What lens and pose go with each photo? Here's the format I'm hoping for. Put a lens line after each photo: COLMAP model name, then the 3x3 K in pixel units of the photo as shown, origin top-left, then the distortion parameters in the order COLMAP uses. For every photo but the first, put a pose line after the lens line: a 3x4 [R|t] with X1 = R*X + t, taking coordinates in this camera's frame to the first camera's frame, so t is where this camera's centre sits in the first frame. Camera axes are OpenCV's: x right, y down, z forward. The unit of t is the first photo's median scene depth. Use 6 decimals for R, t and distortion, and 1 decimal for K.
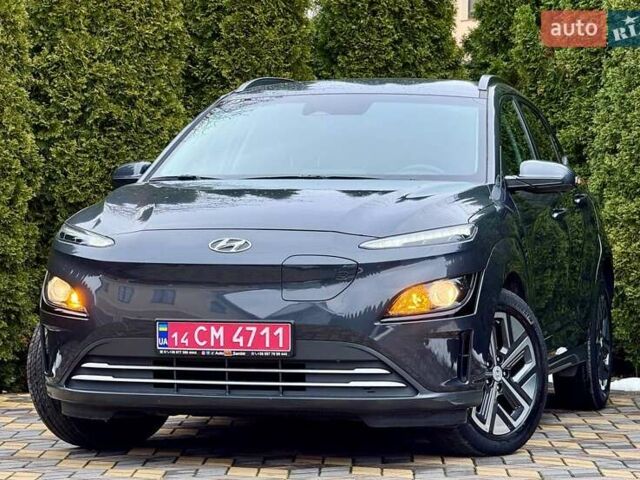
lens RADIAL K [[2501.6, 0, 302.8], [0, 2501.6, 239.7], [0, 0, 1]] dist [0.200755, 0.229922]
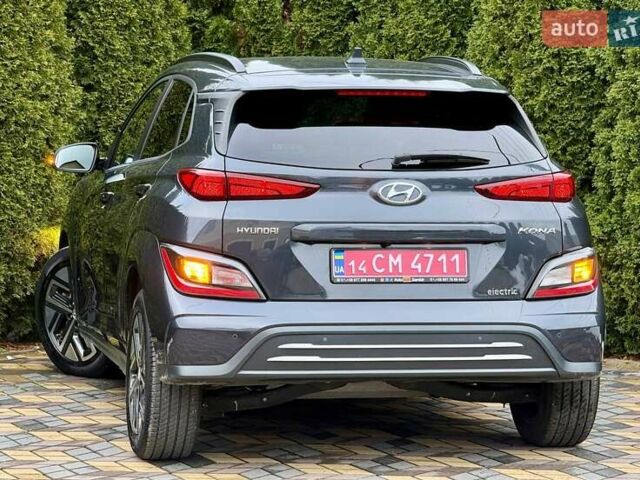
lens RADIAL K [[2501.6, 0, 302.8], [0, 2501.6, 239.7], [0, 0, 1]] dist [0.200755, 0.229922]
pose [[0.911200, -0.018267, 0.411559, -0.312117], [-0.004382, 0.998530, 0.054023, -0.038210], [-0.411941, -0.051029, 0.909781, 0.071575]]
